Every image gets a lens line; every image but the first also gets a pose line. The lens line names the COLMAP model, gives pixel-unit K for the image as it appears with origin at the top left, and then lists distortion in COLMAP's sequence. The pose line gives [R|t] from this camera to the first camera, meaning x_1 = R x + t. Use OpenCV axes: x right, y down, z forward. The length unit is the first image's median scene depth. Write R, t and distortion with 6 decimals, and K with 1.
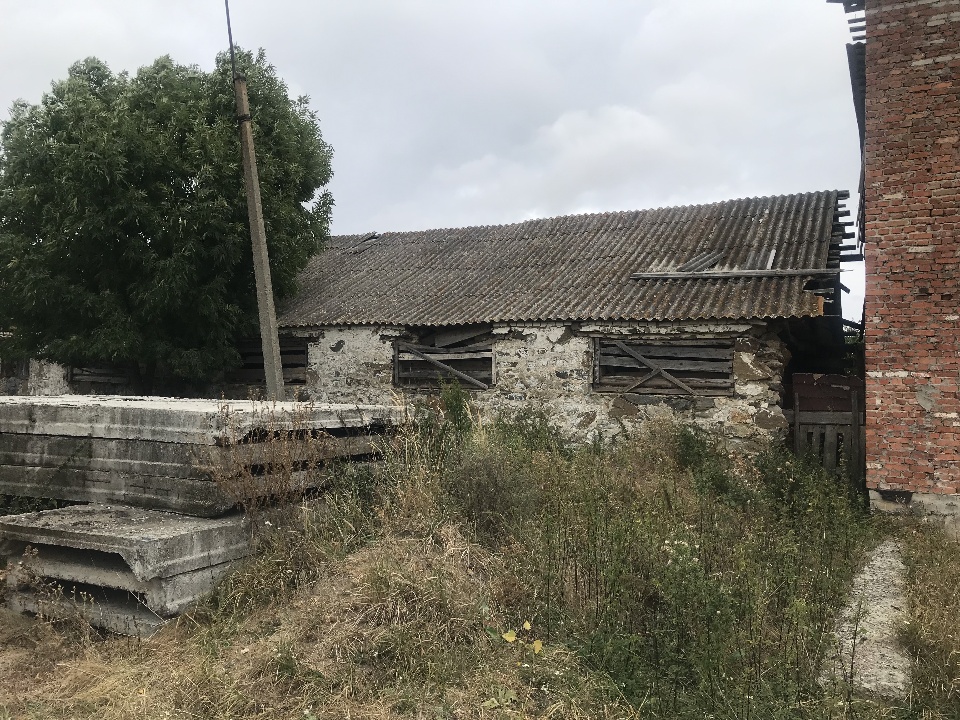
lens RADIAL K [[782.3, 0, 480.0], [0, 782.3, 360.0], [0, 0, 1]] dist [-0.004040, 0.002121]
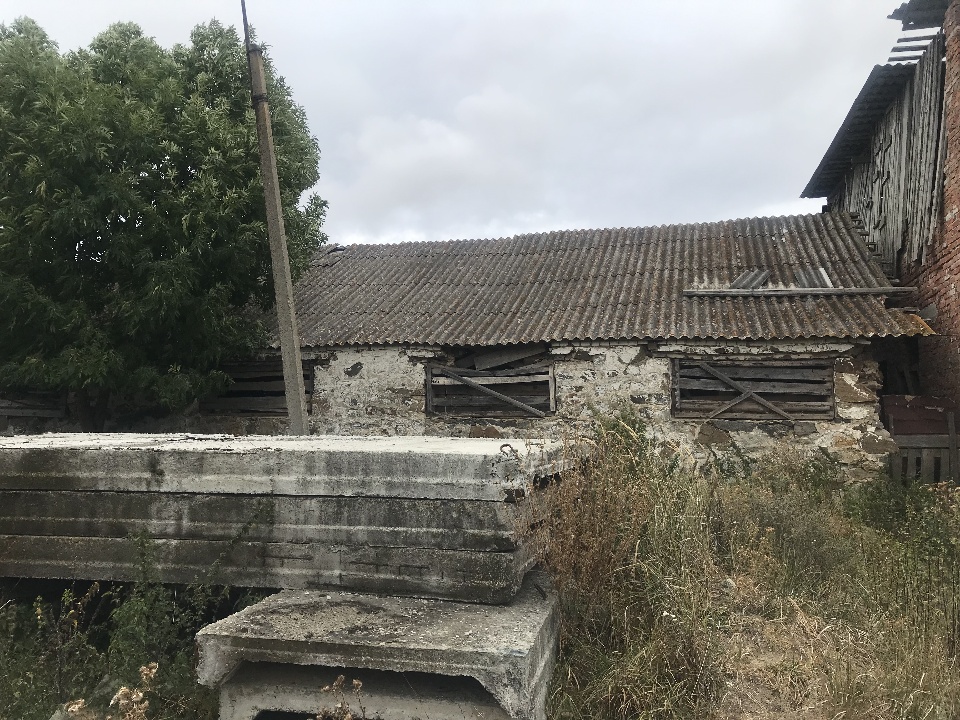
lens RADIAL K [[782.3, 0, 480.0], [0, 782.3, 360.0], [0, 0, 1]] dist [-0.004040, 0.002121]
pose [[0.979425, -0.001558, 0.201803, -0.259536], [0.008323, 0.999431, -0.032681, 0.001283], [-0.201638, 0.033689, 0.978881, 0.152910]]
